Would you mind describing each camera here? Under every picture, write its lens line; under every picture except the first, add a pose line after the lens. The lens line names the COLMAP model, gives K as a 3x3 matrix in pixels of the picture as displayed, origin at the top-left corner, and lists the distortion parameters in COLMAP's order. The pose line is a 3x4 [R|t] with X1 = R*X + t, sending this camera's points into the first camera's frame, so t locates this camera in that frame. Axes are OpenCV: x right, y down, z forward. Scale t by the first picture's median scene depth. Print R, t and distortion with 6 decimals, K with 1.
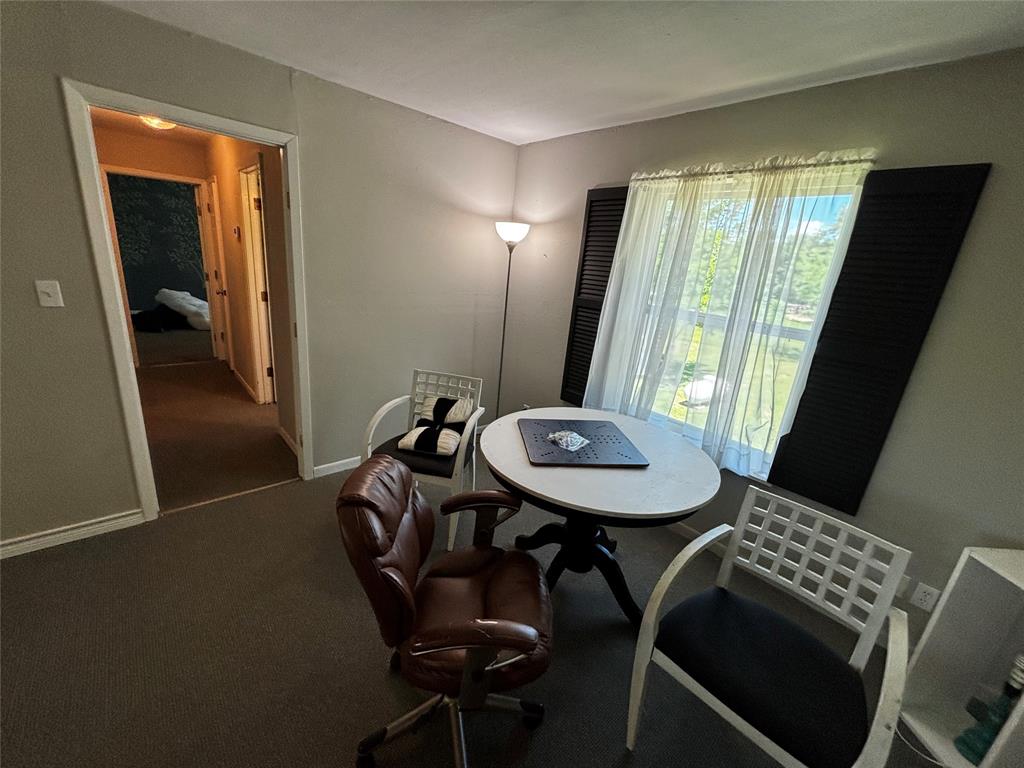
lens RADIAL K [[410.7, 0, 512.0], [0, 410.7, 384.0], [0, 0, 1]] dist [-0.000322, -0.000175]
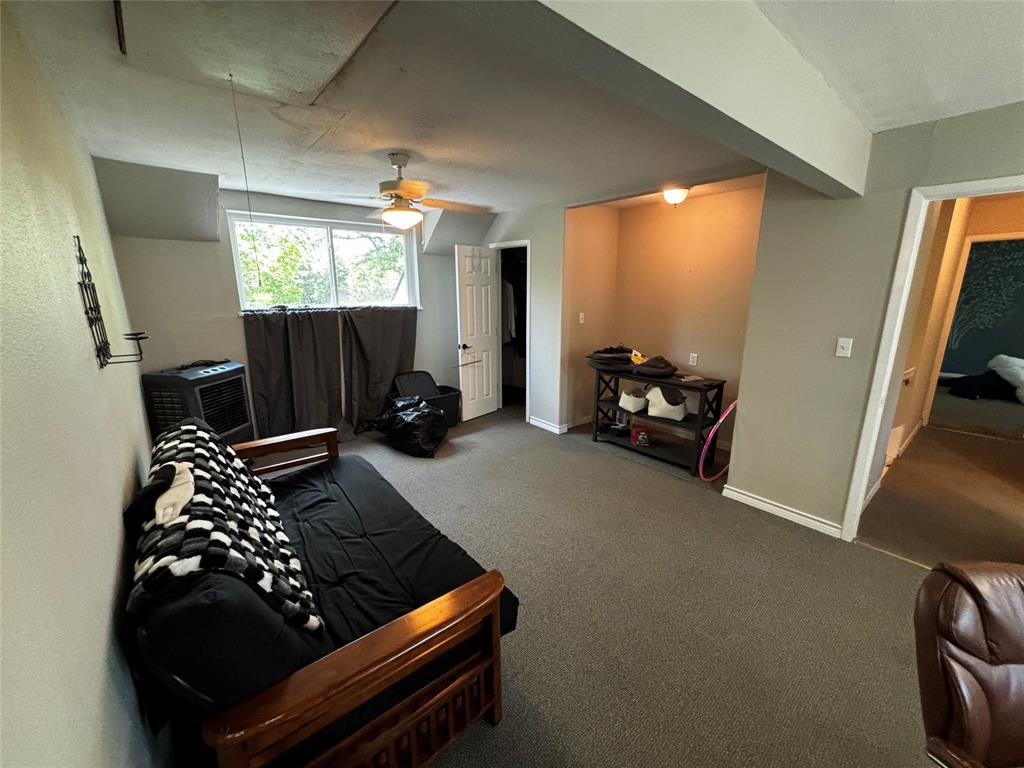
lens RADIAL K [[410.7, 0, 512.0], [0, 410.7, 384.0], [0, 0, 1]] dist [-0.000322, -0.000175]
pose [[-0.033905, 0.142525, -0.989210, 0.244773], [-0.286639, 0.946811, 0.146241, 0.012862], [0.957439, 0.288504, 0.008751, -0.043613]]
